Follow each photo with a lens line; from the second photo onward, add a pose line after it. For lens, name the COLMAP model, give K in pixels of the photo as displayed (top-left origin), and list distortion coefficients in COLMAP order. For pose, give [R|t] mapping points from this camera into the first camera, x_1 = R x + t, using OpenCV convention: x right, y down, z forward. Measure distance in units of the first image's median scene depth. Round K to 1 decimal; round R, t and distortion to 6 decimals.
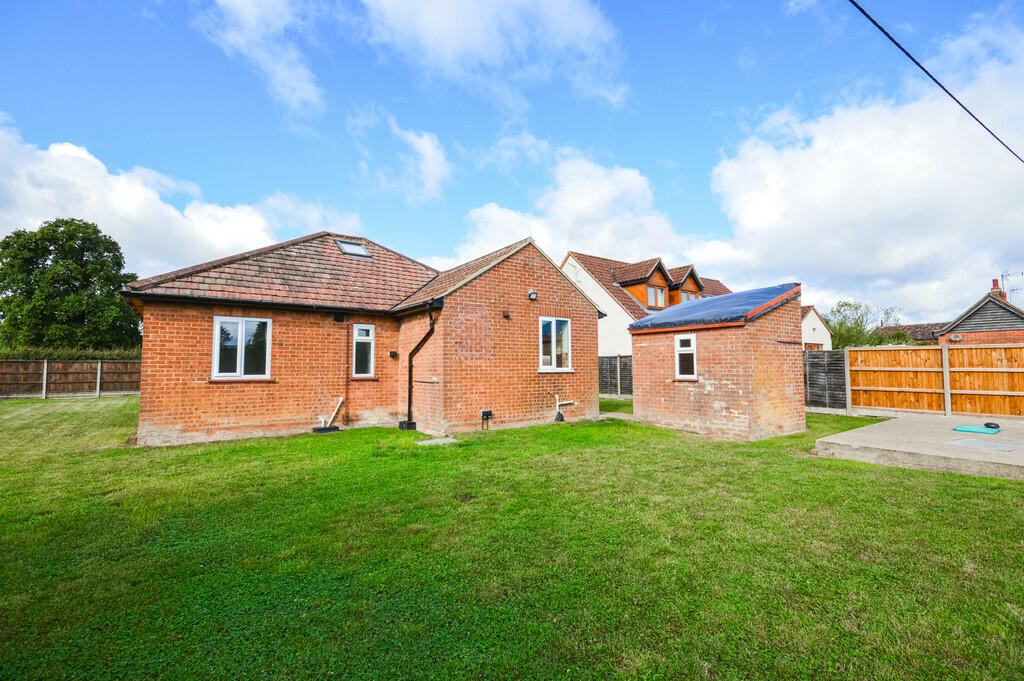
lens RADIAL K [[463.3, 0, 511.8], [0, 463.3, 340.6], [0, 0, 1]] dist [-0.001489, -0.000294]
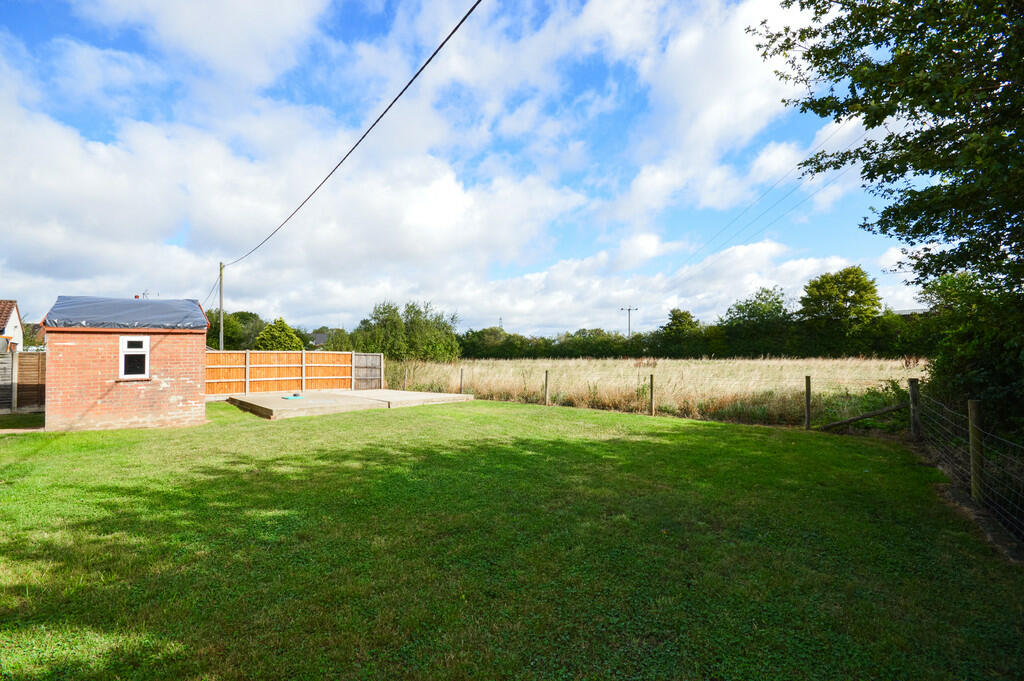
lens RADIAL K [[463.3, 0, 512.1], [0, 463.3, 343.6], [0, 0, 1]] dist [-0.001489, -0.000294]
pose [[0.002084, 0.032850, 0.999458, -0.683458], [-0.031747, 0.998959, -0.032768, 0.010701], [-0.999494, -0.031661, 0.003125, 0.142104]]
